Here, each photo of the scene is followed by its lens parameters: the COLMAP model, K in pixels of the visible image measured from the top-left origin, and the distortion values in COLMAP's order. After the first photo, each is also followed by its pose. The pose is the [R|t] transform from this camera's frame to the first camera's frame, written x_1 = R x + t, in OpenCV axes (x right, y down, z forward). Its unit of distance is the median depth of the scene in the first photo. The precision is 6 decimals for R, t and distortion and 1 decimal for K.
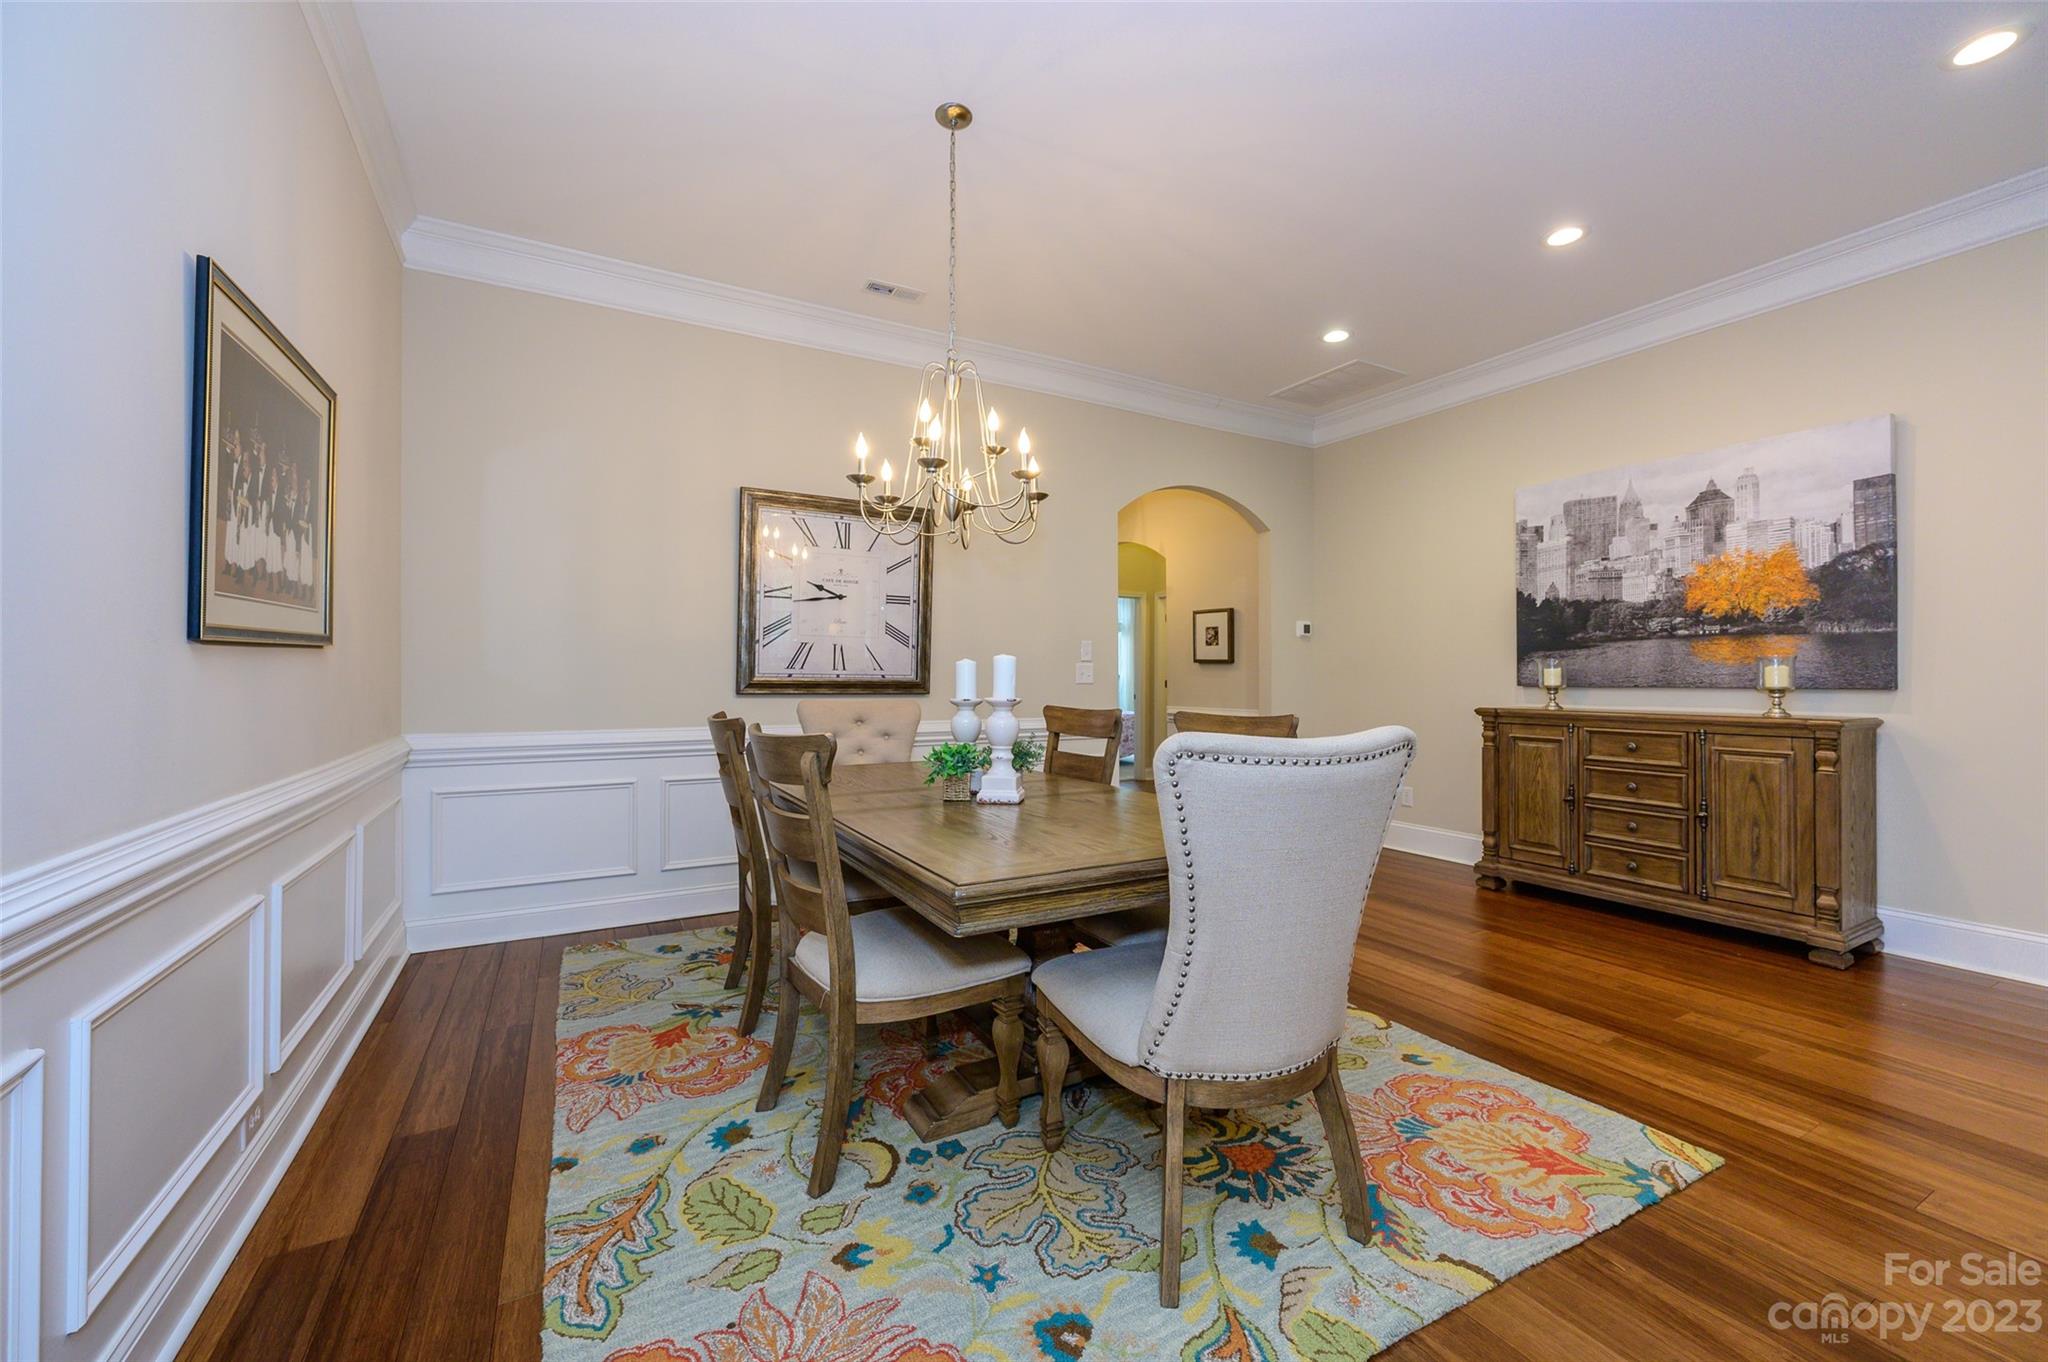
lens RADIAL K [[808.4, 0, 1021.0], [0, 808.4, 658.5], [0, 0, 1]] dist [0.000601, -0.000024]
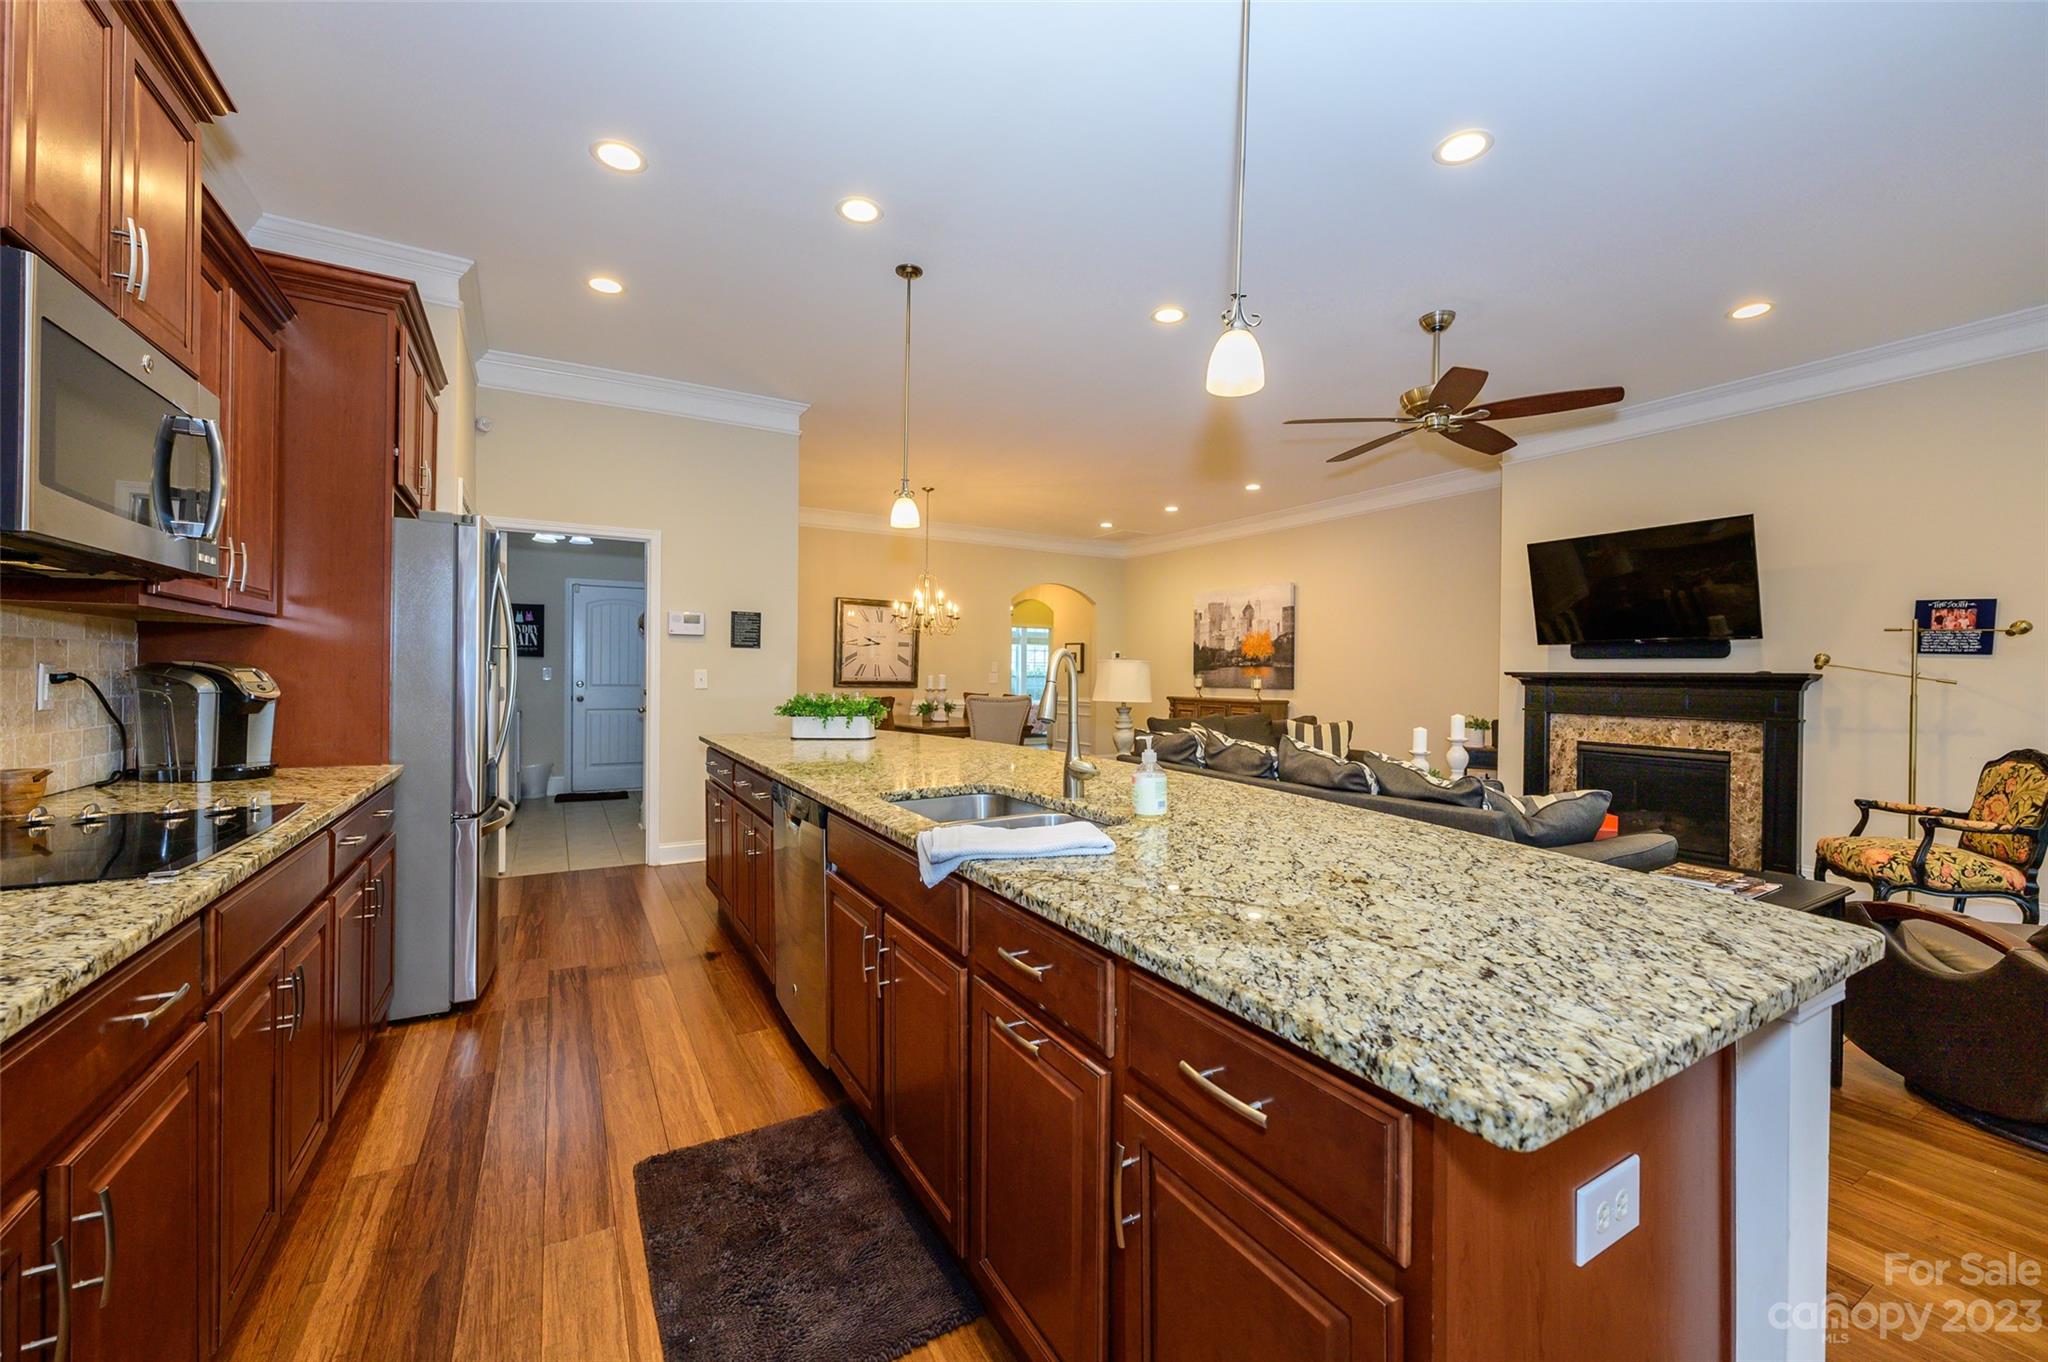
lens RADIAL K [[807.9, 0, 1025.5], [0, 807.9, 676.7], [0, 0, 1]] dist [-0.000899, -0.000212]
pose [[0.999792, 0.010678, 0.017377, 0.155254], [-0.011145, 0.999574, 0.026985, -0.052505], [-0.017081, -0.027173, 0.999485, -1.314734]]
